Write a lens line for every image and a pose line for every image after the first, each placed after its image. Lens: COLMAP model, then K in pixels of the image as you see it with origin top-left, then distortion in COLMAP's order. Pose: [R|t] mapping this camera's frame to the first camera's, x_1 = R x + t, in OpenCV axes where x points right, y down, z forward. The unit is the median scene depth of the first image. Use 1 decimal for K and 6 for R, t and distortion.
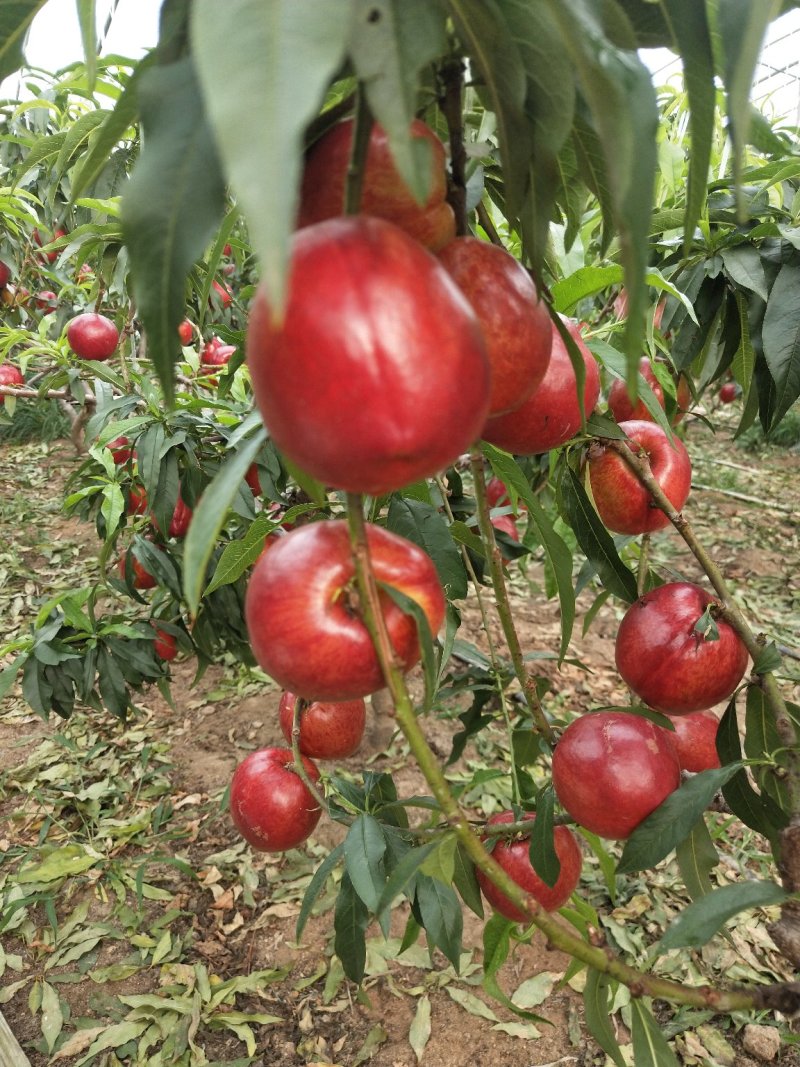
lens RADIAL K [[811.0, 0, 400.4], [0, 811.0, 533.7], [0, 0, 1]] dist [0.033556, -0.002341]
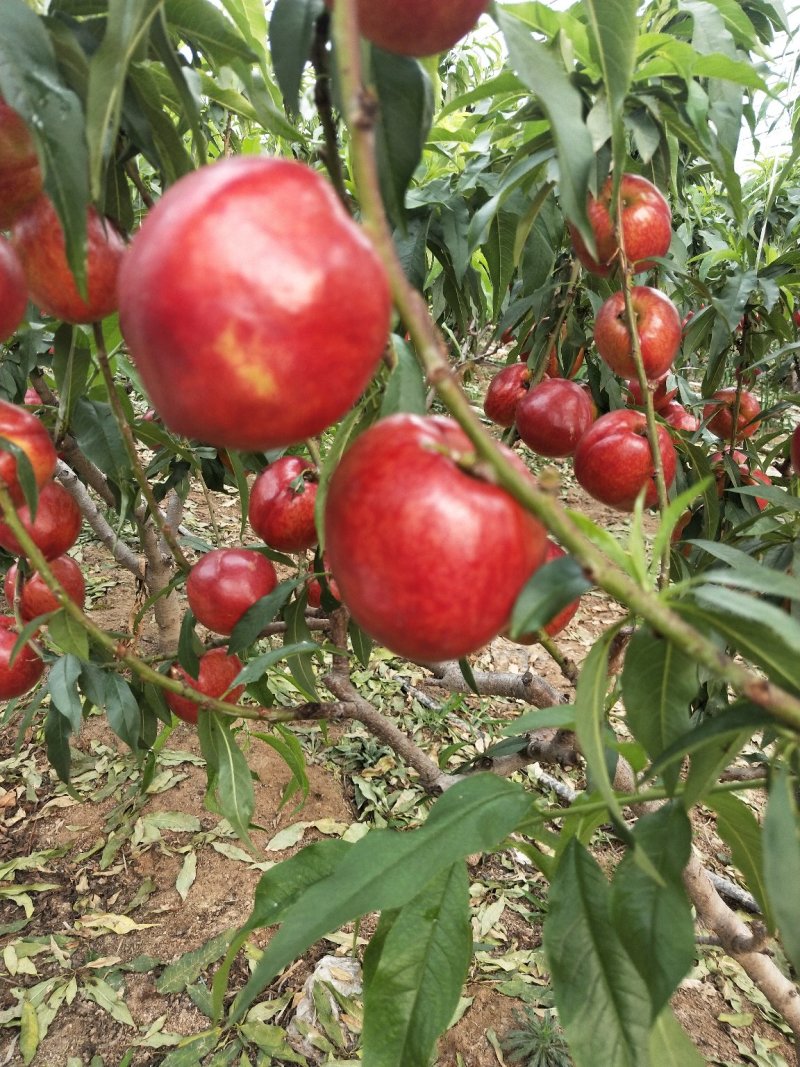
lens RADIAL K [[811.0, 0, 398.7], [0, 811.0, 532.6], [0, 0, 1]] dist [0.033556, -0.002341]
pose [[0.980136, -0.038121, 0.194626, 0.106054], [0.025331, 0.997378, 0.067786, 0.042500], [-0.196700, -0.061509, 0.978532, -0.154611]]
